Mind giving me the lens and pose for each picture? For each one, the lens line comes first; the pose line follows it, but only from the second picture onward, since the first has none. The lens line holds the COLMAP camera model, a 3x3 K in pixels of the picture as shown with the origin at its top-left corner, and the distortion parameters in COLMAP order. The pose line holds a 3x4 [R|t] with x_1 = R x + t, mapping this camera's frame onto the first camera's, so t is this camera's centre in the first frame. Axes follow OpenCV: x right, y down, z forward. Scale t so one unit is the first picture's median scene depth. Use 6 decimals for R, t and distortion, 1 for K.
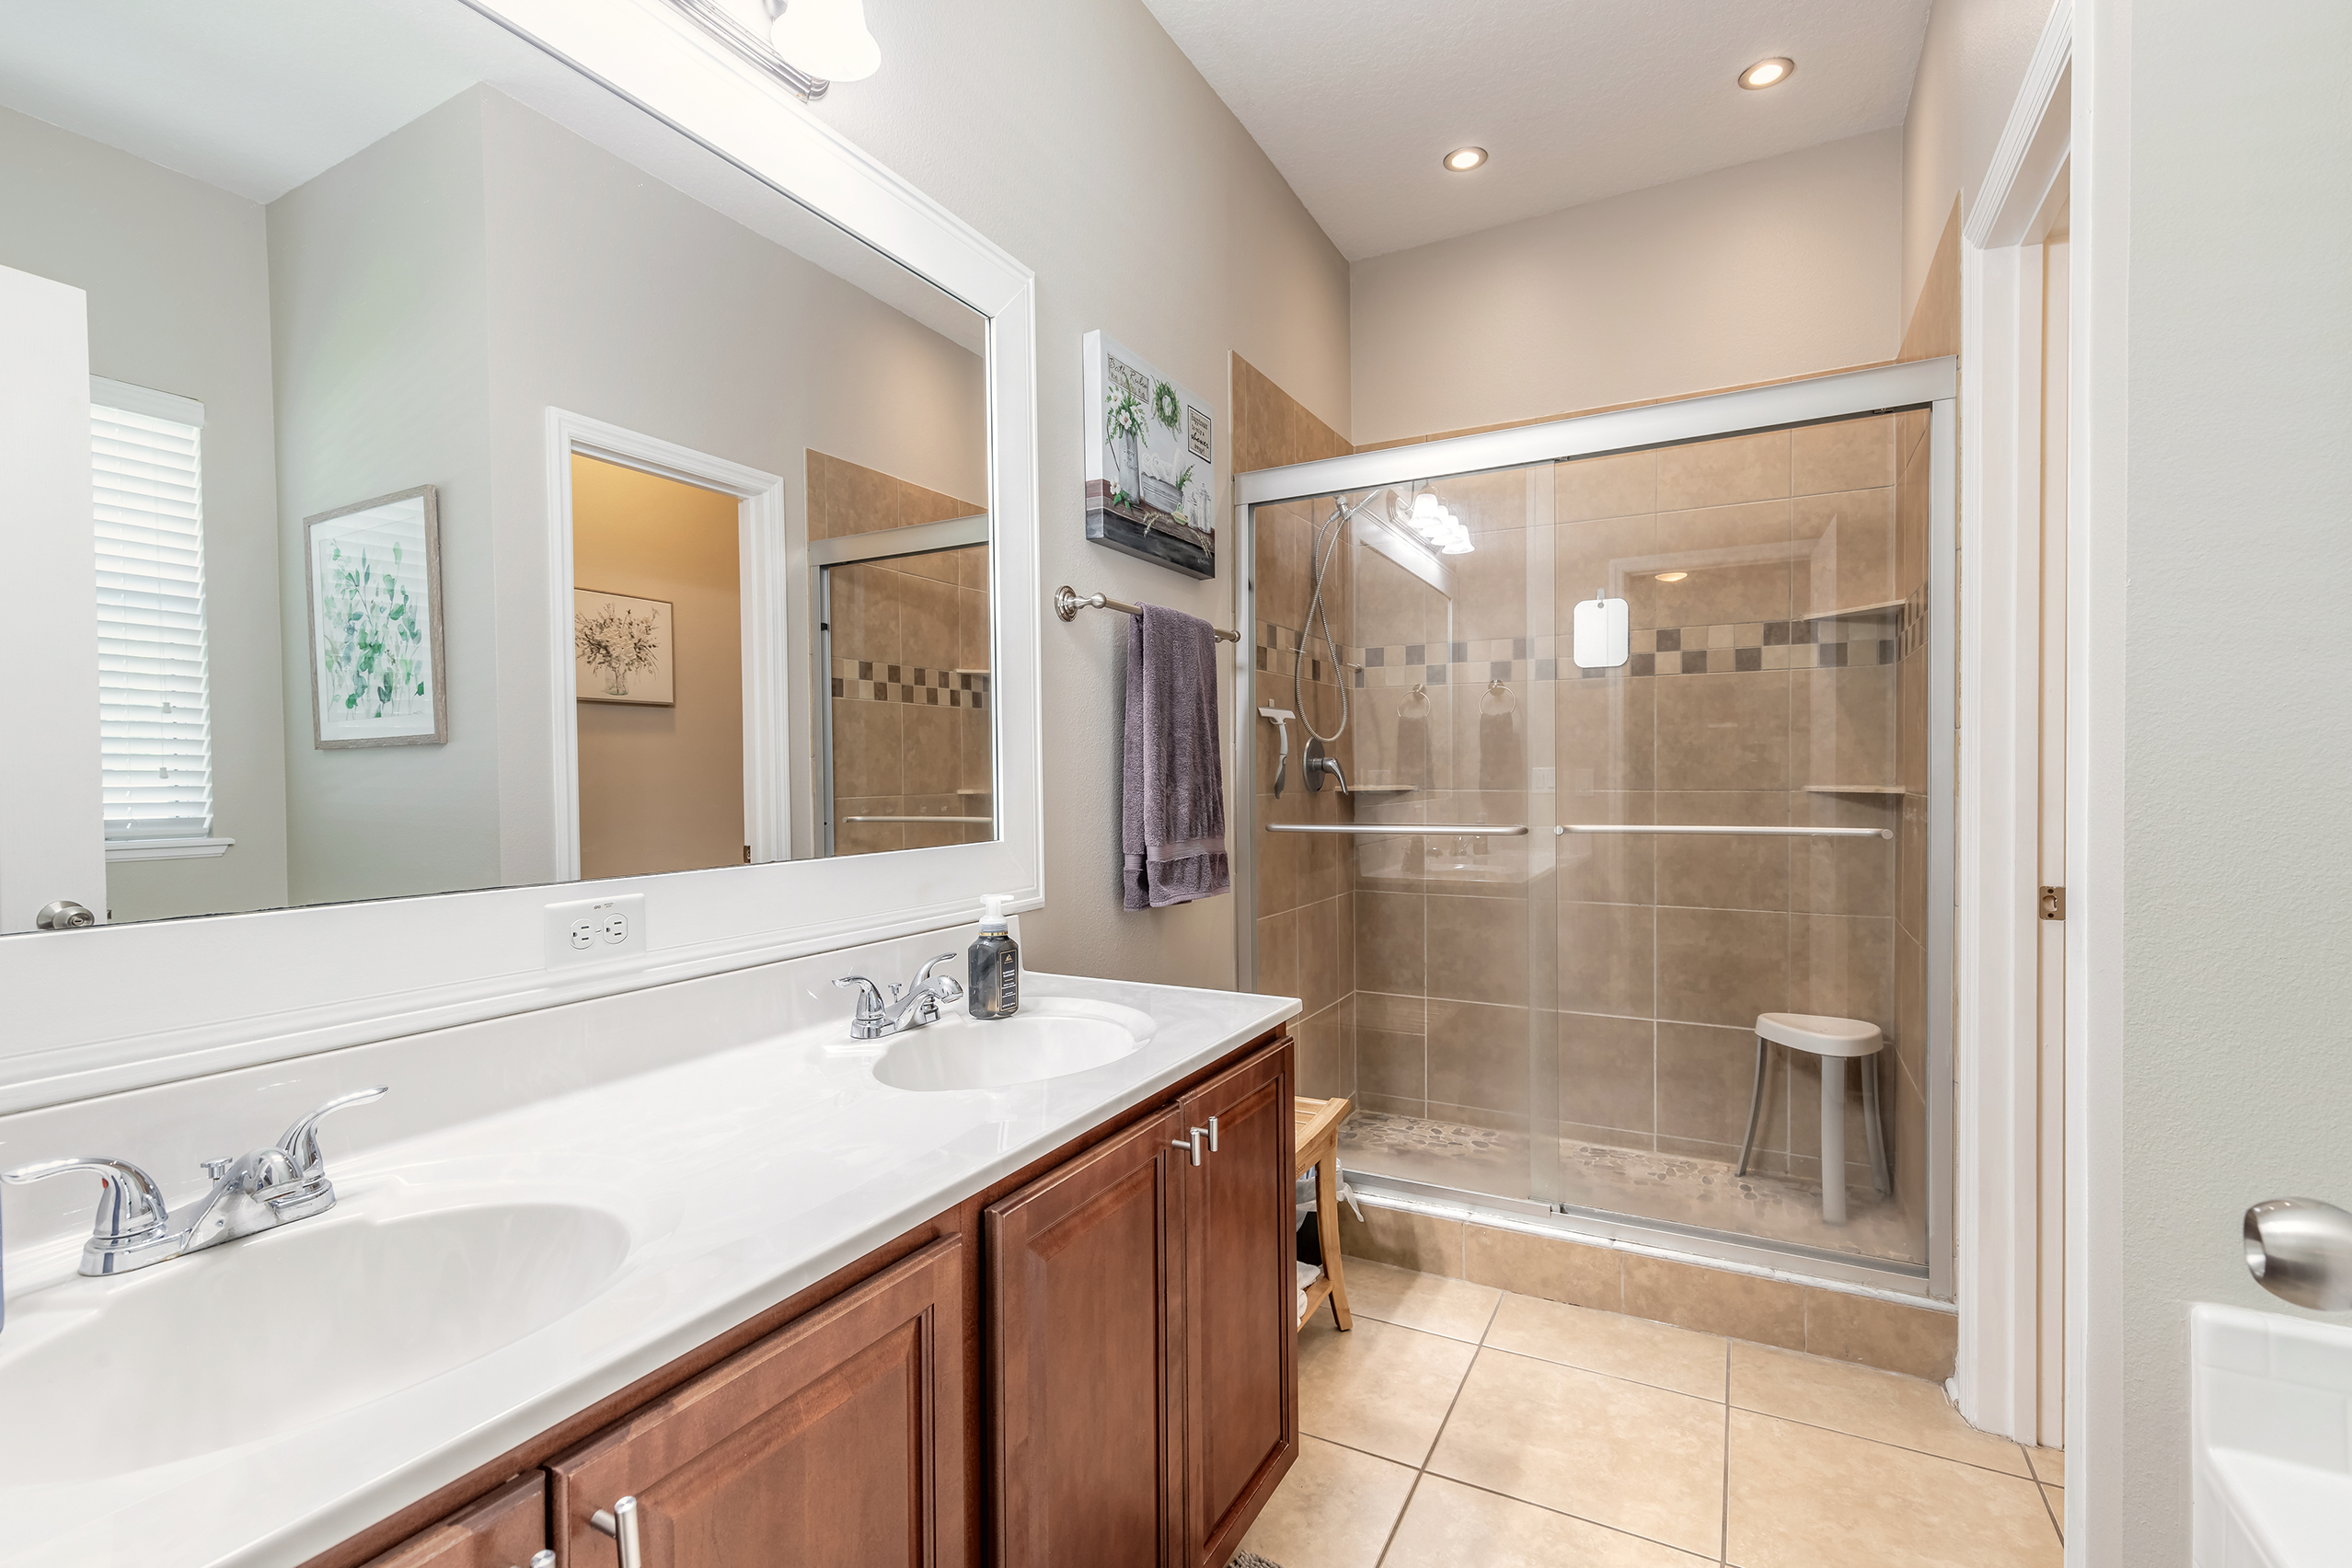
lens RADIAL K [[1068.1, 0, 1169.0], [0, 1068.1, 791.8], [0, 0, 1]] dist [0.001370, 0.001361]
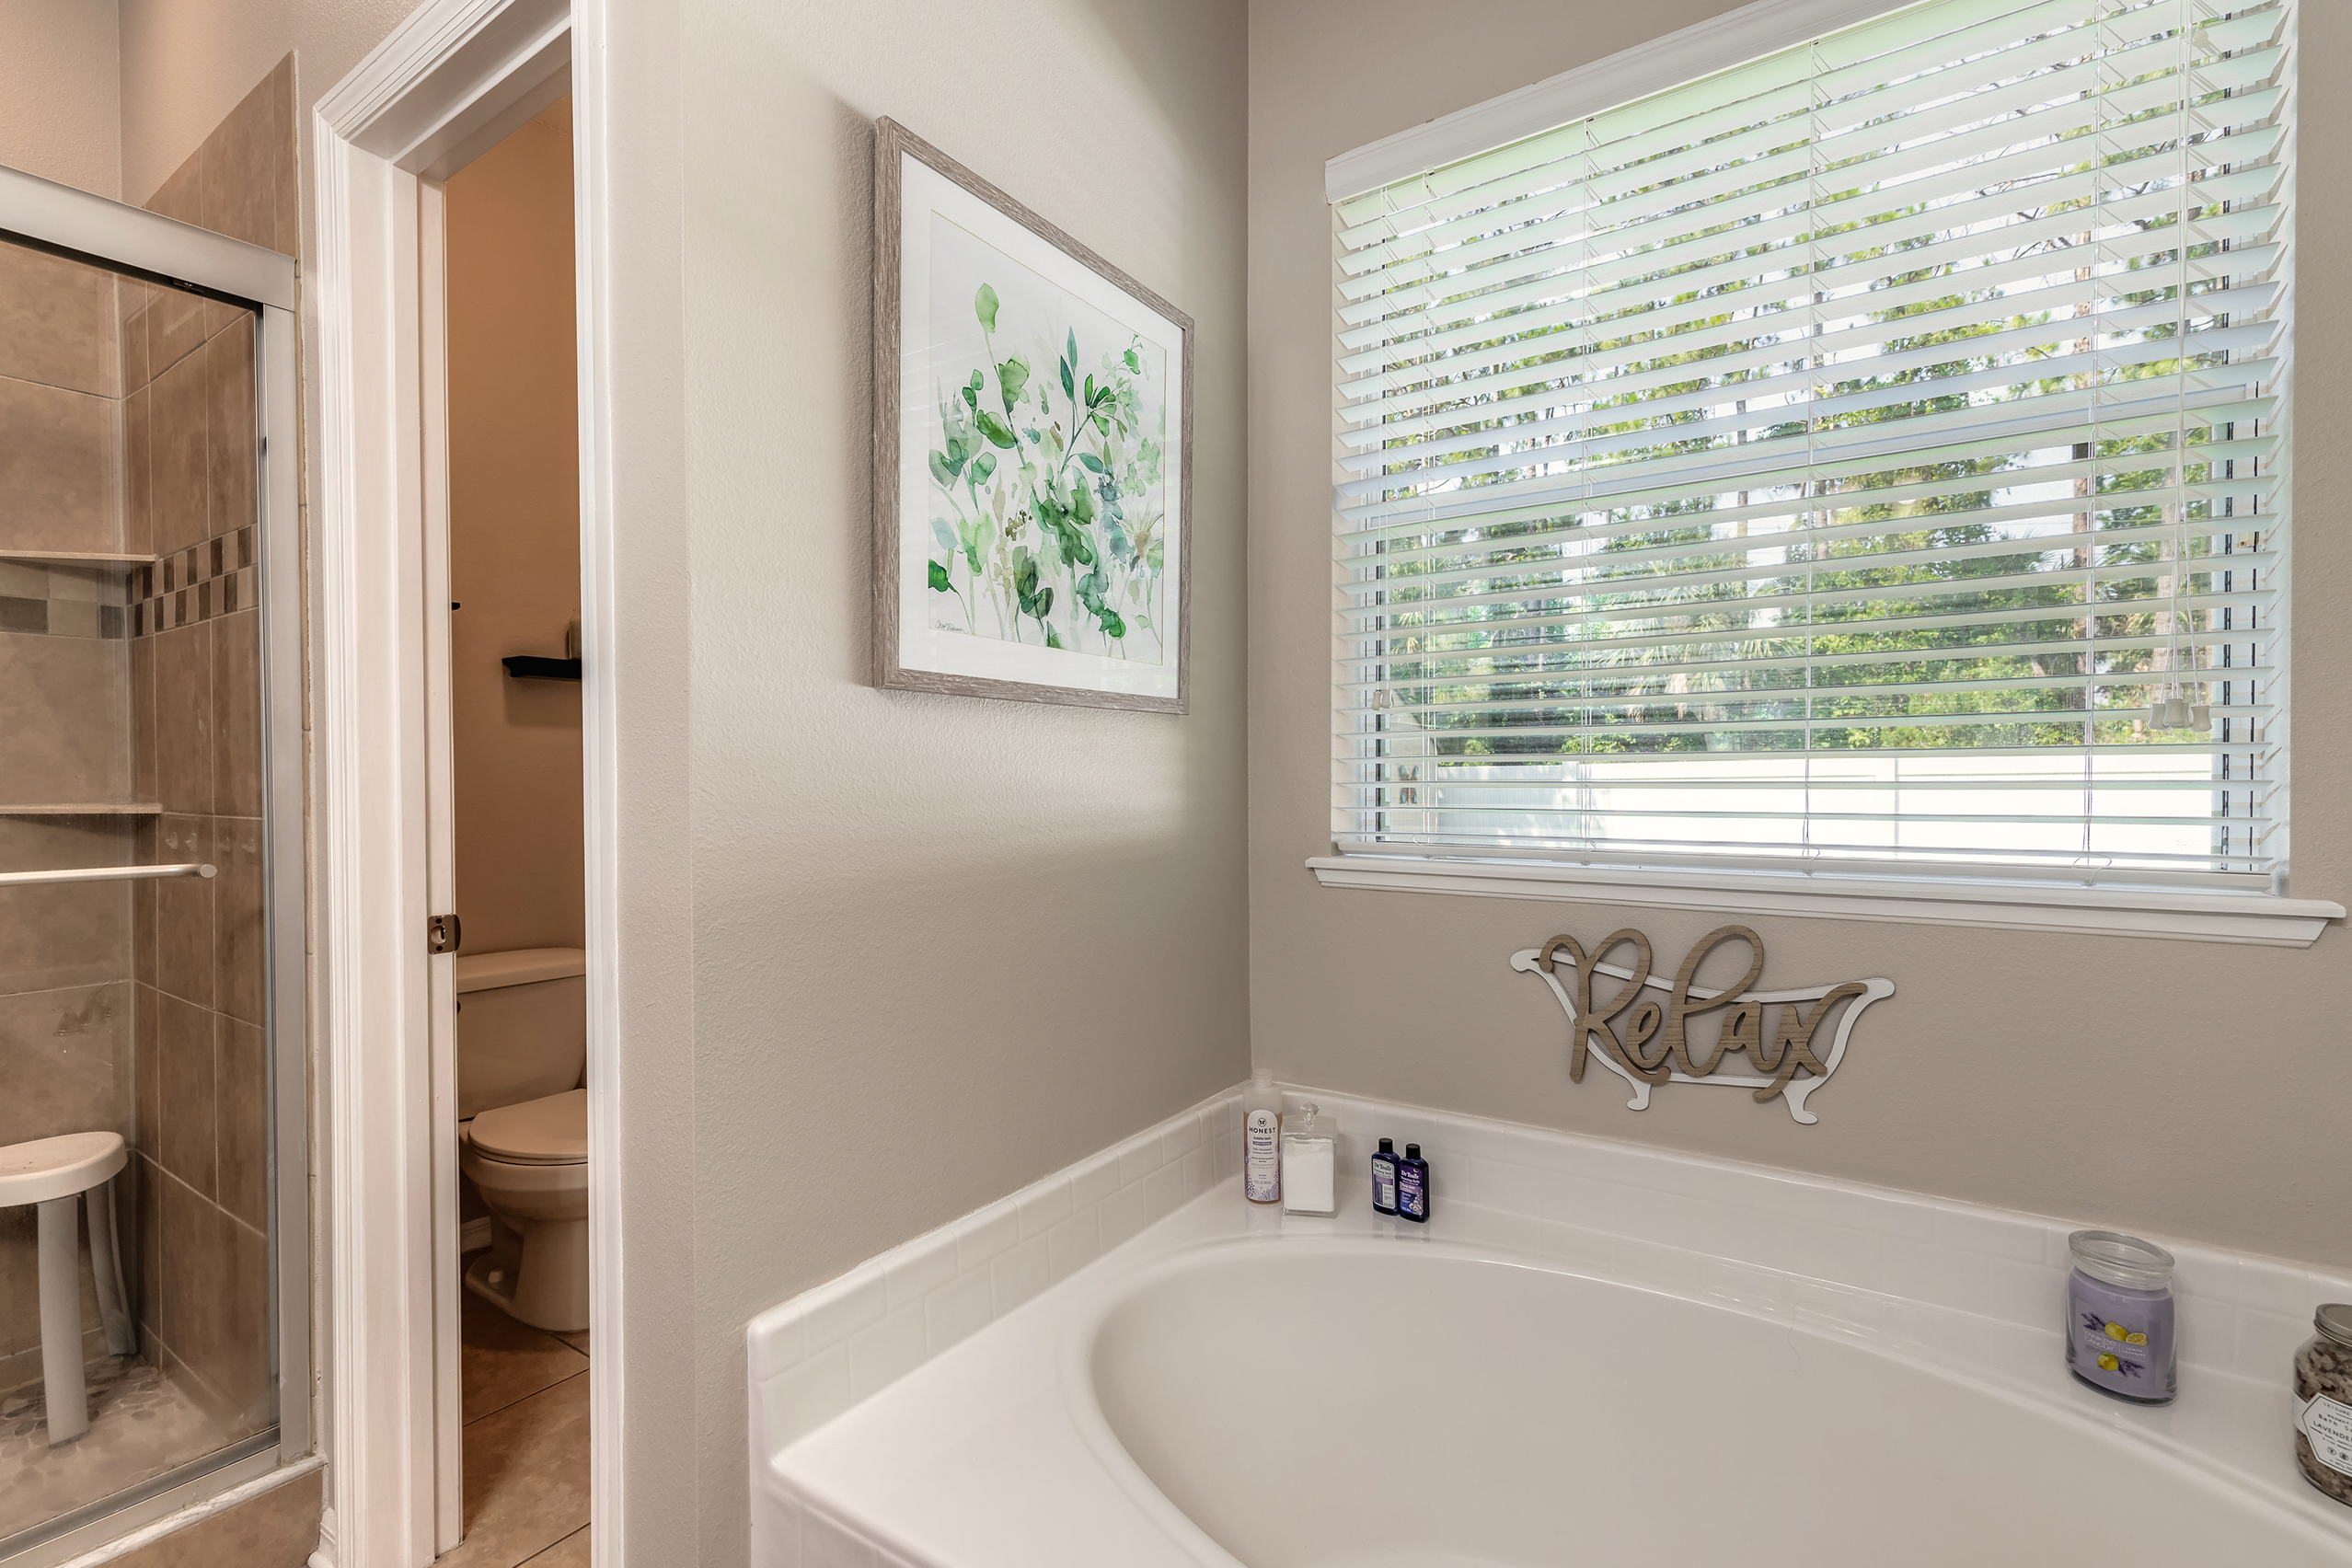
lens RADIAL K [[1068.1, 0, 1177.0], [0, 1068.1, 786.4], [0, 0, 1]] dist [0.001370, 0.001361]
pose [[0.095294, -0.006692, 0.995427, 0.006989], [0.020256, 0.999783, 0.004782, -0.008139], [-0.995243, 0.019708, 0.095409, 0.264592]]
